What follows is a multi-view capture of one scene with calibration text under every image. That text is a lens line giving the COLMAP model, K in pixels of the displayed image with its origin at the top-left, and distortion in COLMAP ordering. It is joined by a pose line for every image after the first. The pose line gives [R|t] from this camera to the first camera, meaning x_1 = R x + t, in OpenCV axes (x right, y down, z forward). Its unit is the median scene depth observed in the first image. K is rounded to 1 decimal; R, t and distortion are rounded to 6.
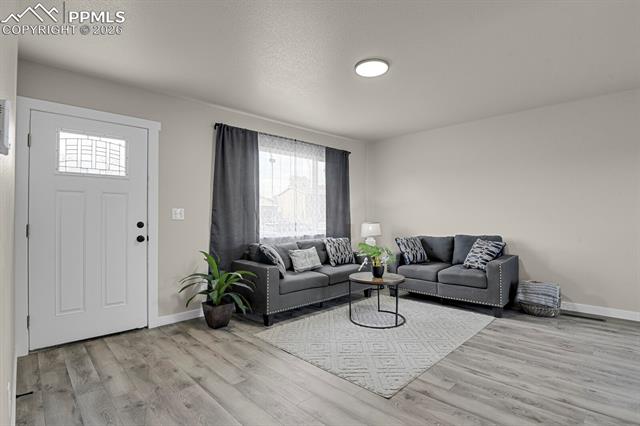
lens RADIAL K [[320.6, 0, 319.4], [0, 320.6, 214.0], [0, 0, 1]] dist [0.003877, 0.000361]
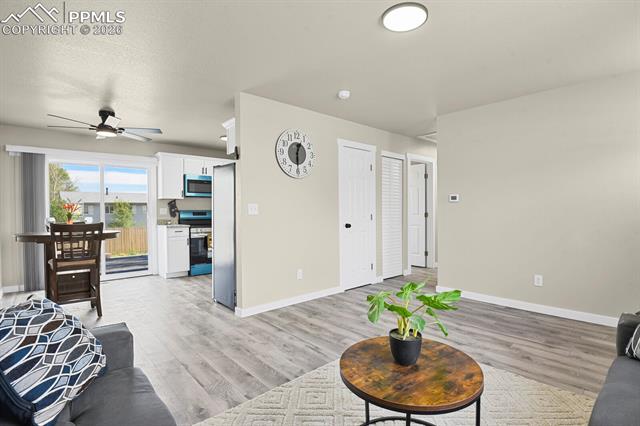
lens RADIAL K [[320.6, 0, 320.6], [0, 320.6, 213.6], [0, 0, 1]] dist [0.003877, 0.000361]
pose [[-0.999128, 0.009107, 0.040744, 0.427772], [0.008851, 0.999940, -0.006459, 0.014515], [-0.040801, -0.006092, -0.999149, 2.238247]]
